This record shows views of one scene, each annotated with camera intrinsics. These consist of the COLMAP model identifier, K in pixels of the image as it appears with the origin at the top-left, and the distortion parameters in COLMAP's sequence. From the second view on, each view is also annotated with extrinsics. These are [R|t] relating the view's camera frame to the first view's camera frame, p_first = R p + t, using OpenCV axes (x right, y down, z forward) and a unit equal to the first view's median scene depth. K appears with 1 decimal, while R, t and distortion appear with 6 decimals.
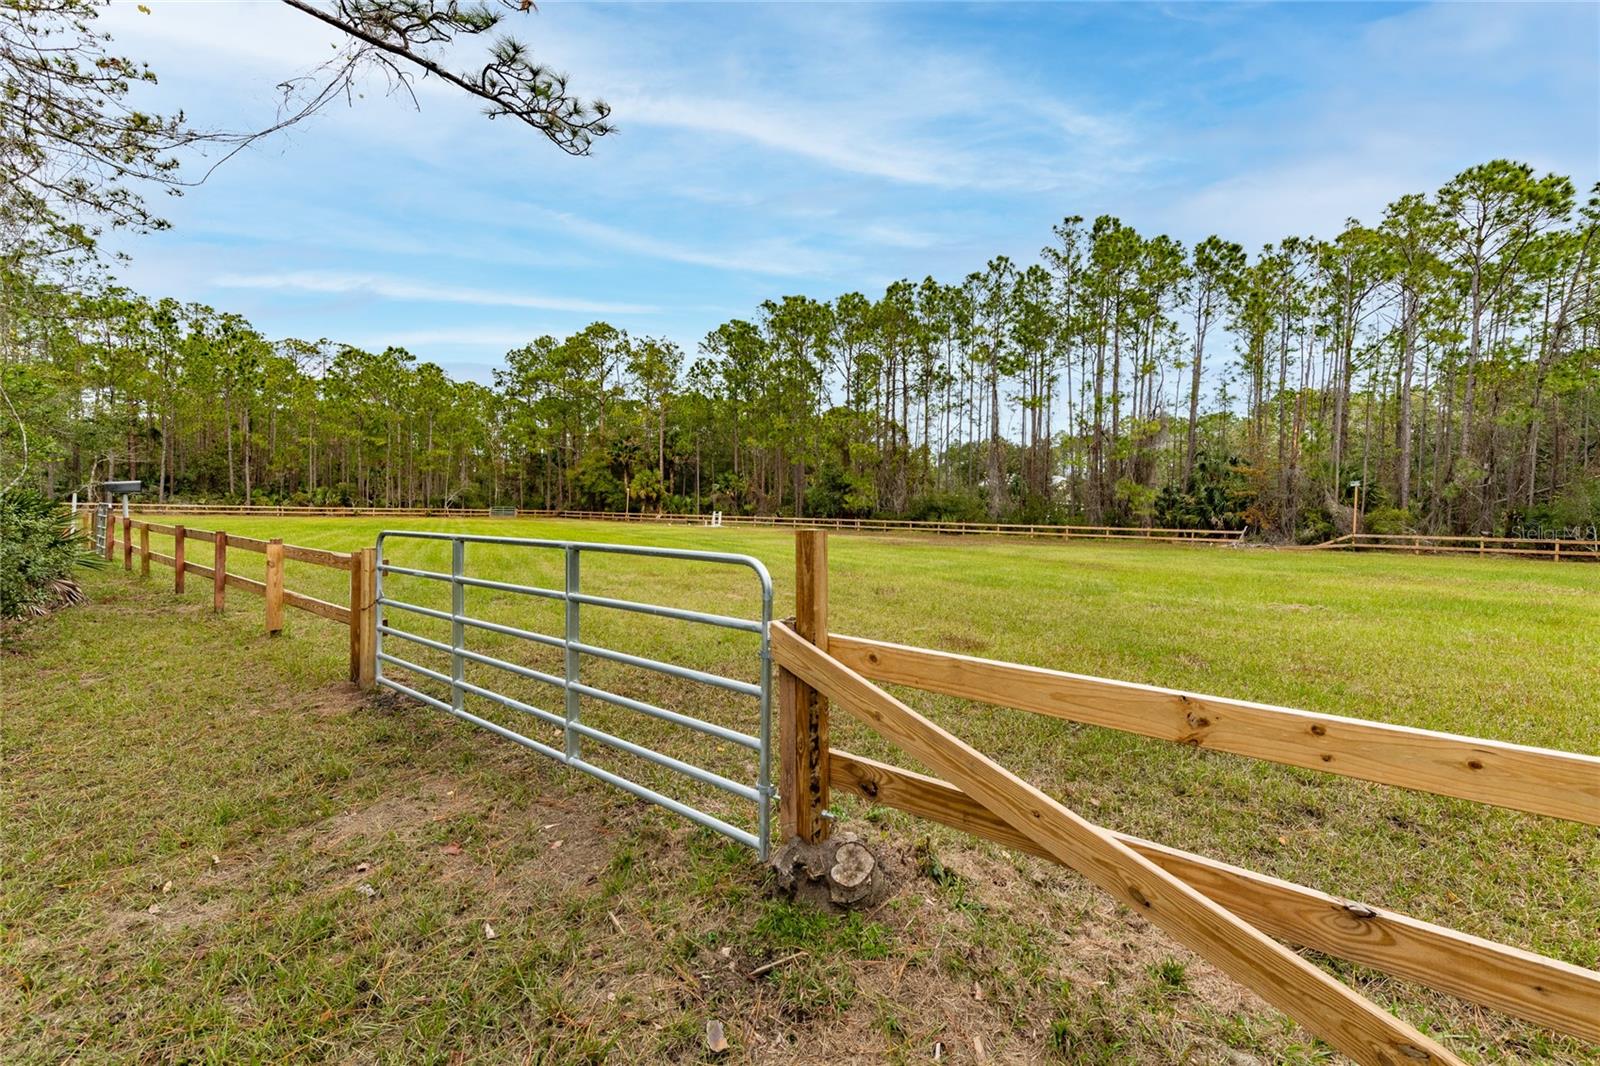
lens RADIAL K [[639.2, 0, 799.5], [0, 639.2, 526.0], [0, 0, 1]] dist [0.000430, -0.000456]
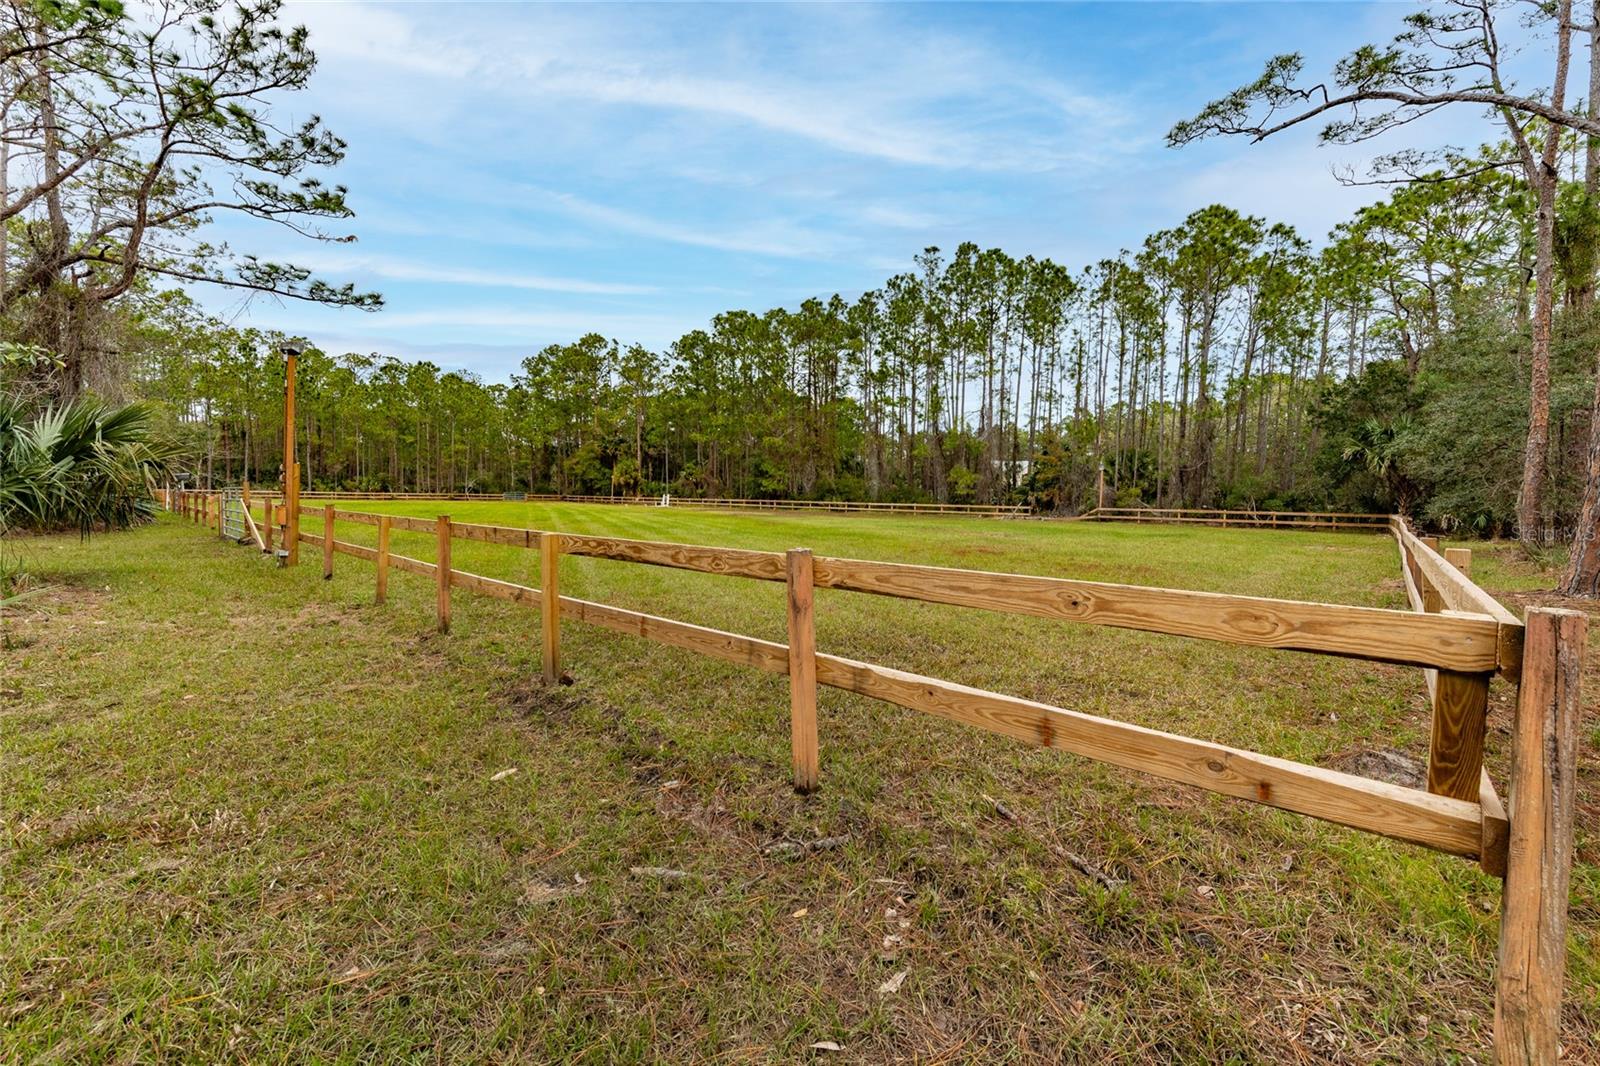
lens RADIAL K [[639.2, 0, 800.3], [0, 639.2, 529.4], [0, 0, 1]] dist [0.000430, -0.000456]
pose [[0.995736, -0.000228, -0.092244, 0.185928], [0.002762, 0.999622, 0.027336, 0.009009], [0.092203, -0.027474, 0.995361, -0.148460]]
